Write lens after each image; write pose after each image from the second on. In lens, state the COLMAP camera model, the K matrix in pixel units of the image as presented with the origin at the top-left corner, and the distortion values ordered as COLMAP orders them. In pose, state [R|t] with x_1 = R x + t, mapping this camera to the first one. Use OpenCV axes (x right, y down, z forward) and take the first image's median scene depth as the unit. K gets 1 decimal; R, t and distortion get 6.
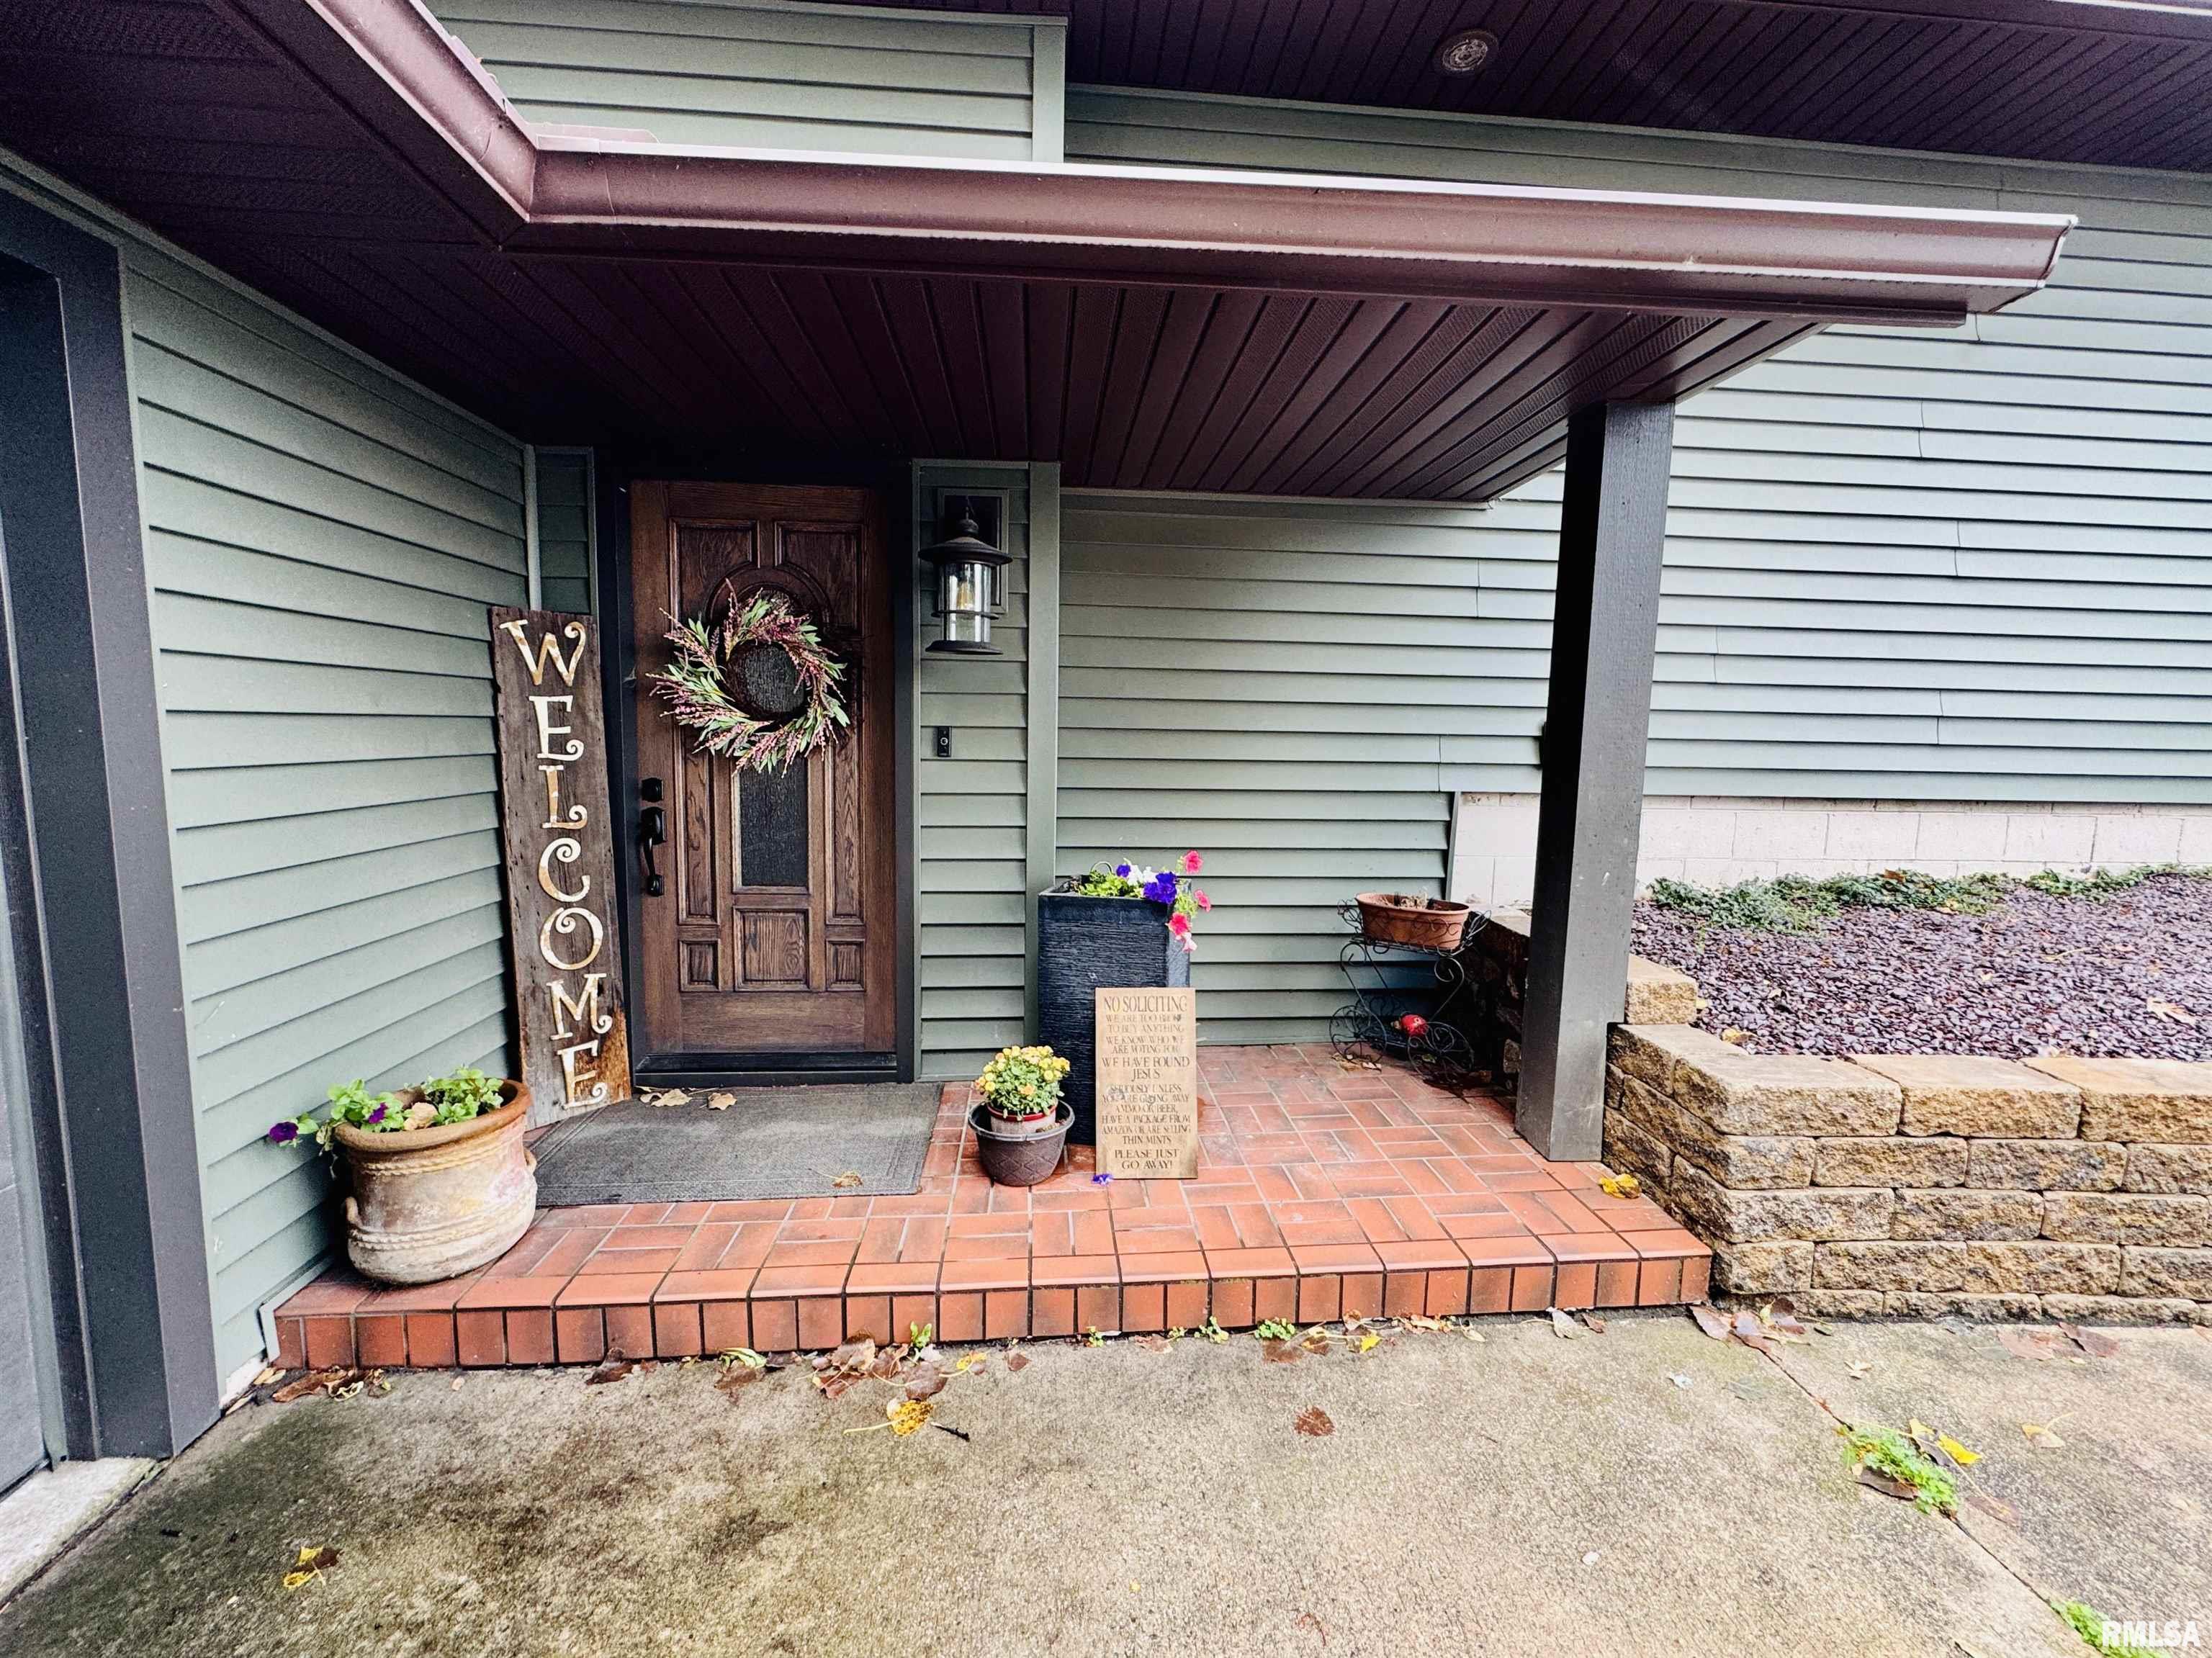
lens RADIAL K [[934.3, 0, 1106.0], [0, 934.3, 829.0], [0, 0, 1]] dist [-0.001866, -0.000249]
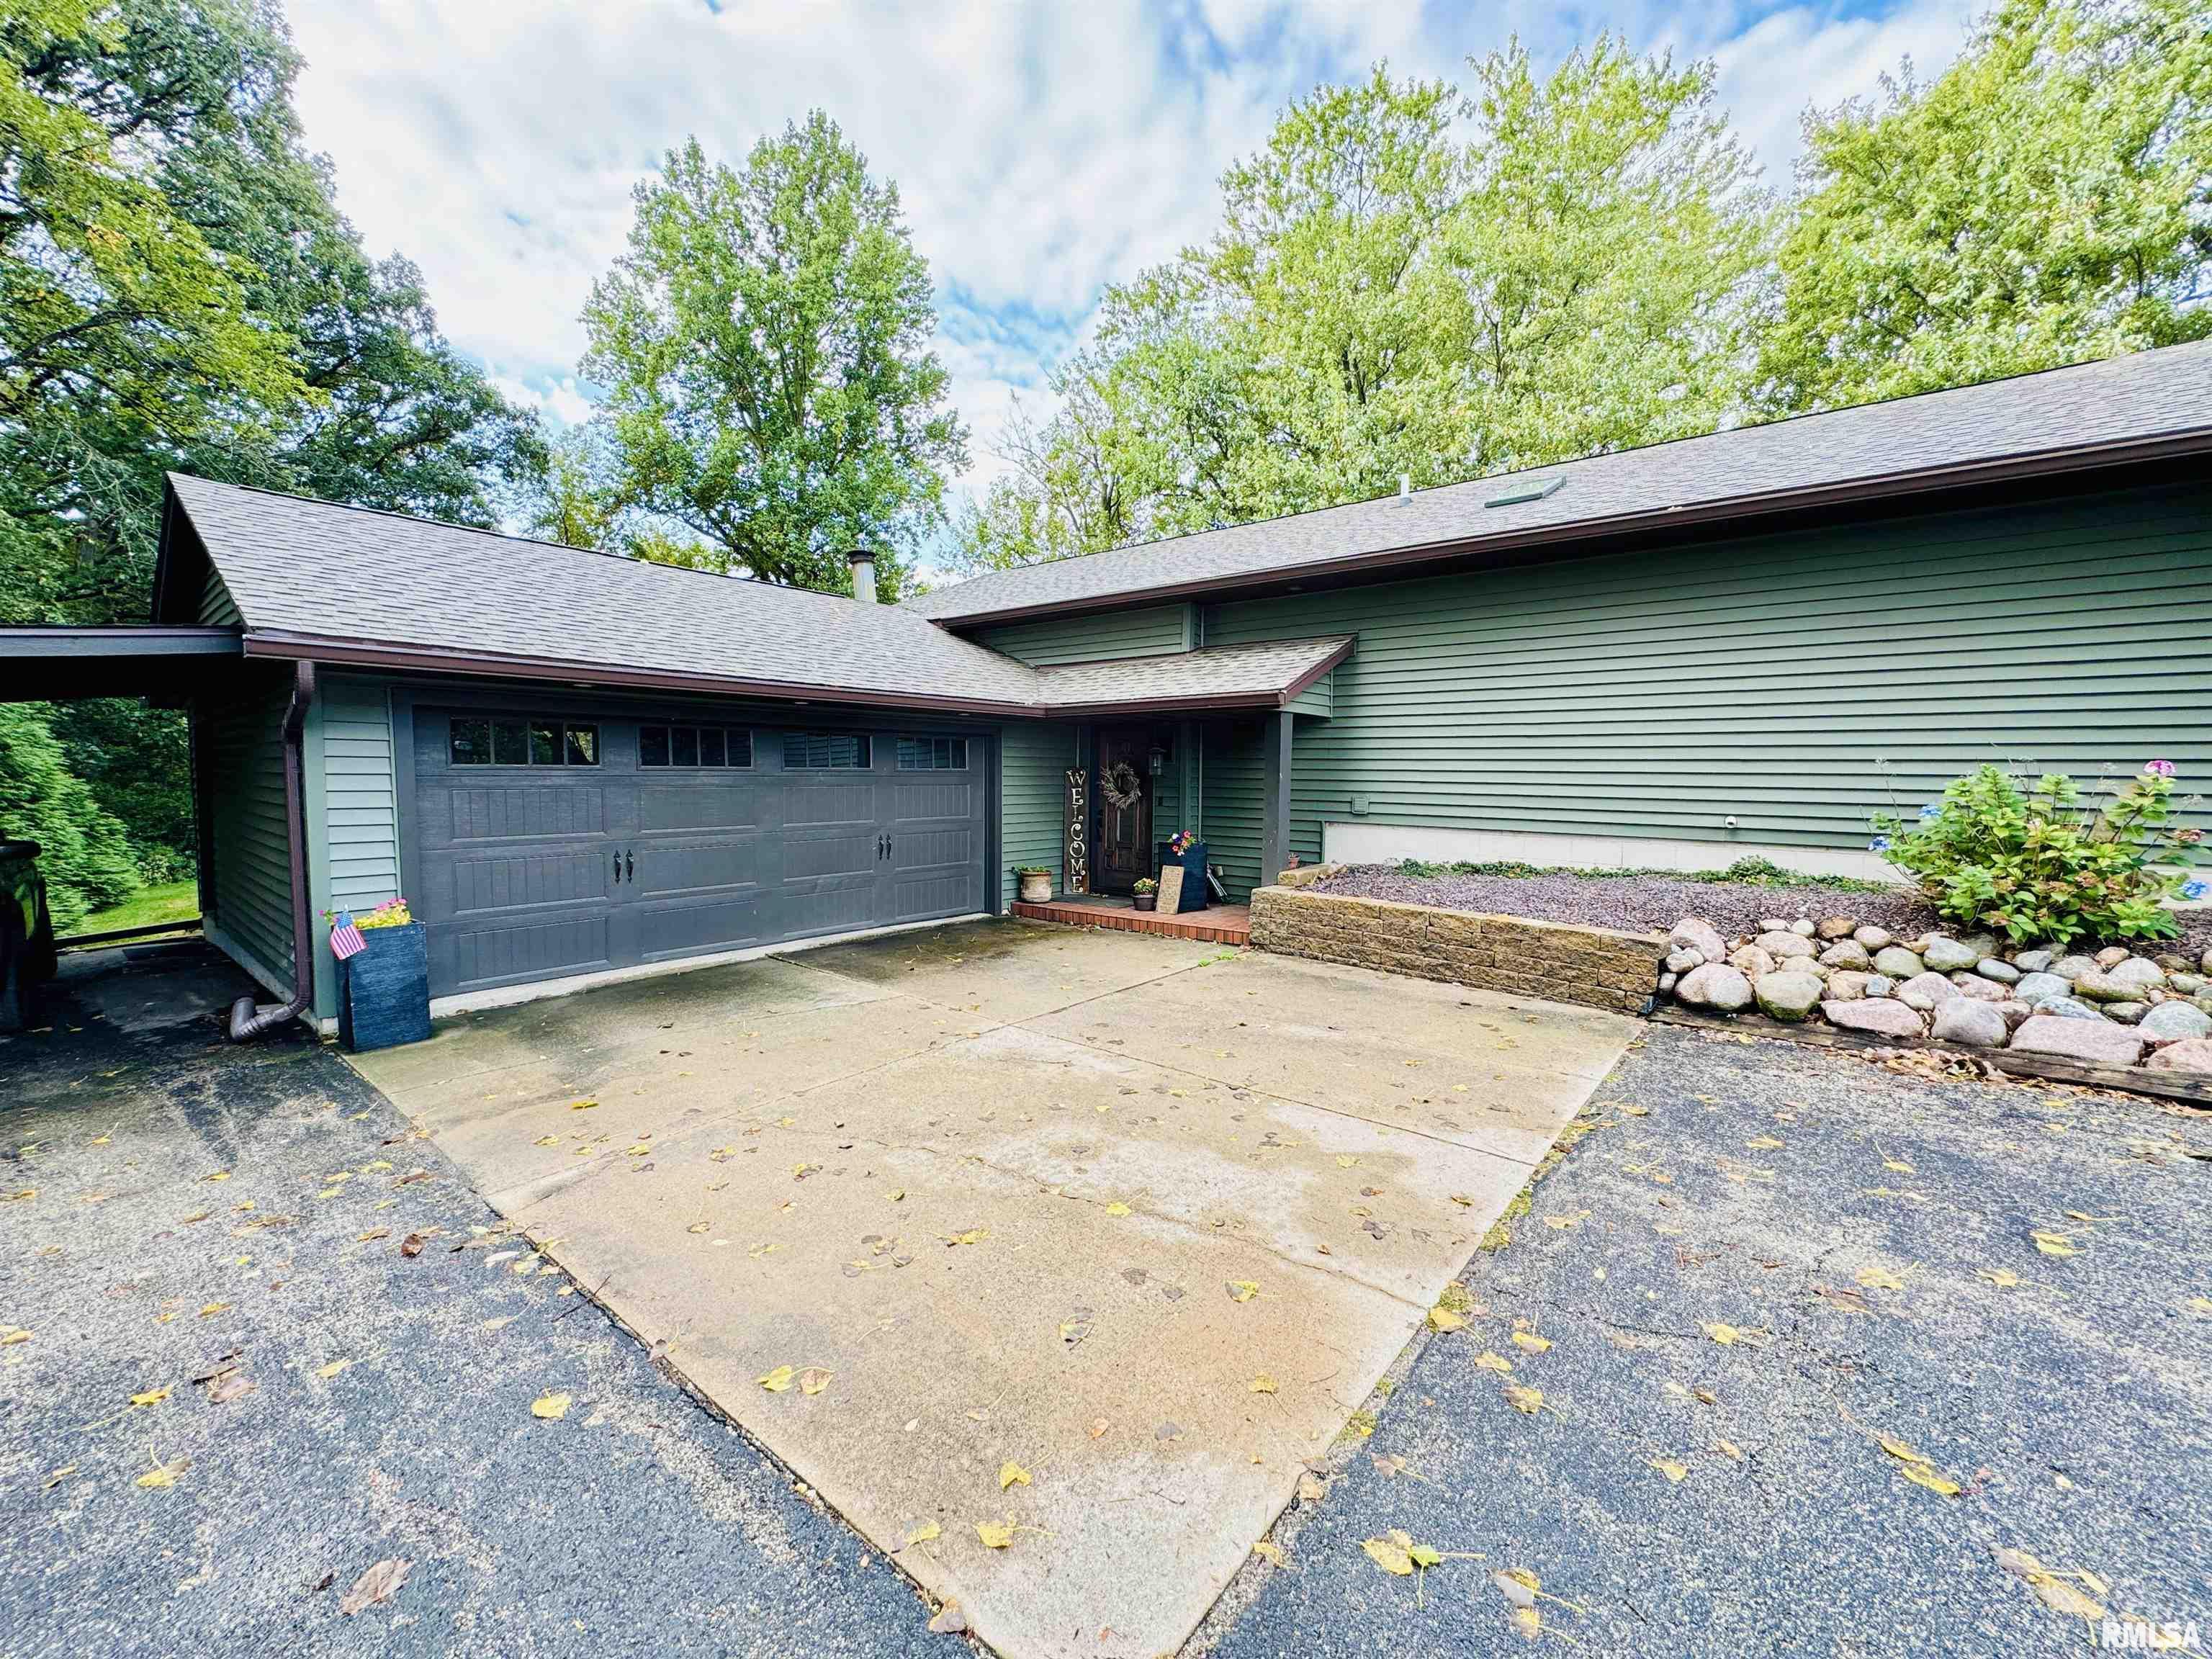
lens RADIAL K [[887.6, 0, 1104.8], [0, 887.6, 826.4], [0, 0, 1]] dist [-0.001844, -0.000189]
pose [[0.725841, 0.034589, -0.686992, 2.131358], [-0.068064, 0.997445, -0.021693, 0.095842], [0.684487, 0.062505, 0.726341, -1.690859]]
